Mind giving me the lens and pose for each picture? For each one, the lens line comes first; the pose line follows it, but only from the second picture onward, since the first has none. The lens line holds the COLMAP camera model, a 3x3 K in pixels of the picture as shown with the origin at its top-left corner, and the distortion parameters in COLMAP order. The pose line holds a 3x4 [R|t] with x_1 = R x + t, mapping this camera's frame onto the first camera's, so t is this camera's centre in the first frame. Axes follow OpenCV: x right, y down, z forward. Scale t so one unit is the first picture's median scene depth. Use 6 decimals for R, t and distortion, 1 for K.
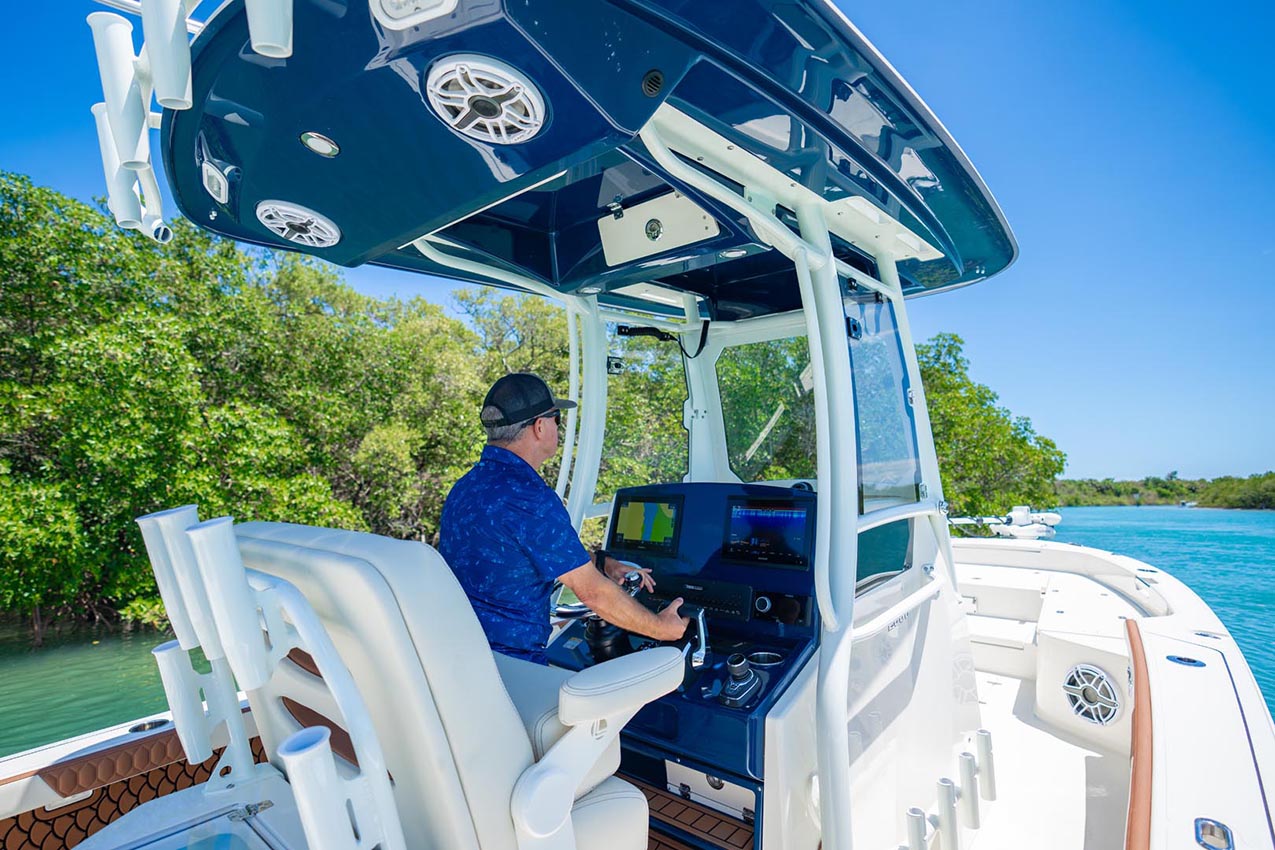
lens RADIAL K [[636.6, 0, 631.0], [0, 636.6, 462.6], [0, 0, 1]] dist [-0.000862, -0.000170]
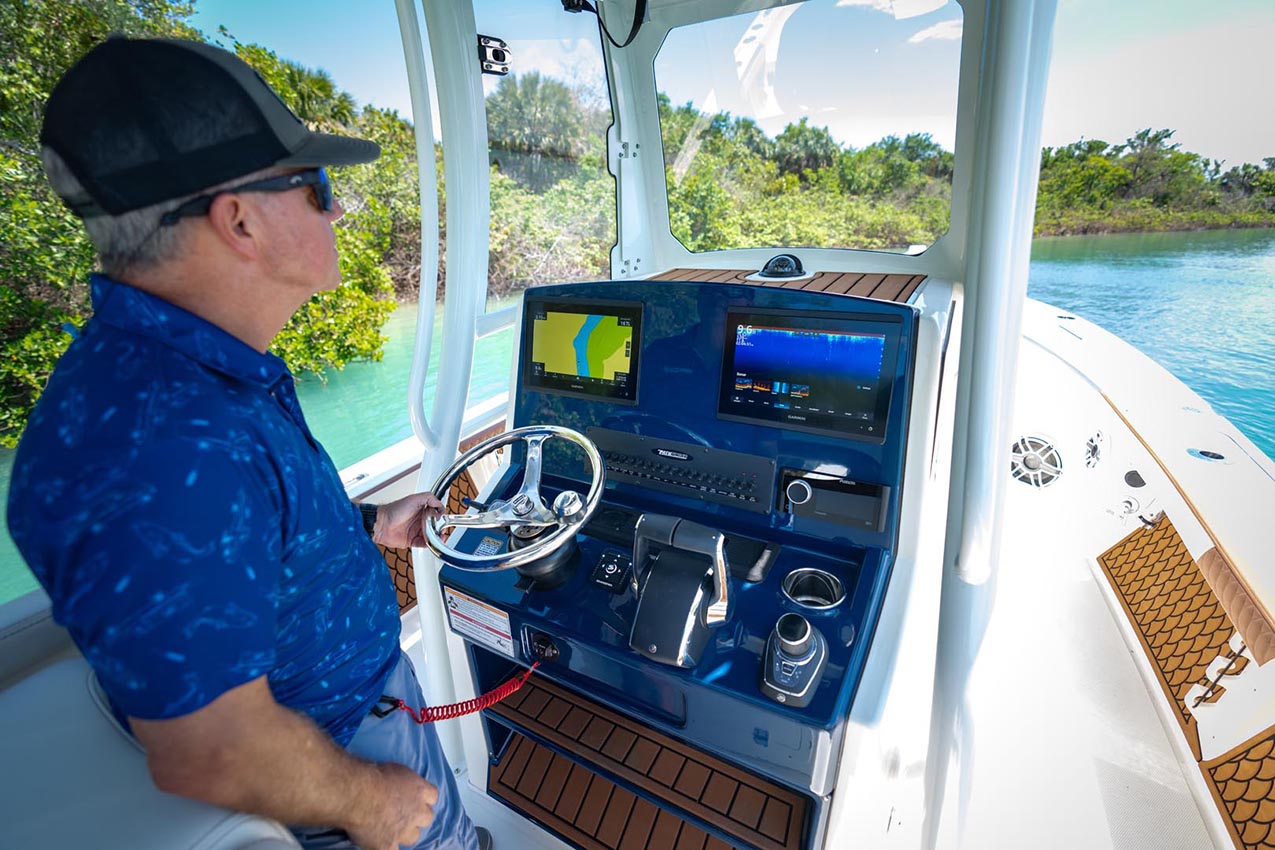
lens RADIAL K [[556.9, 0, 637.5], [0, 556.9, 425.0], [0, 0, 1]] dist [0.001176, 0.000092]
pose [[0.975070, -0.111958, 0.191583, -0.035932], [0.031404, 0.924319, 0.380326, -0.041332], [-0.219665, -0.364827, 0.904792, 0.477289]]
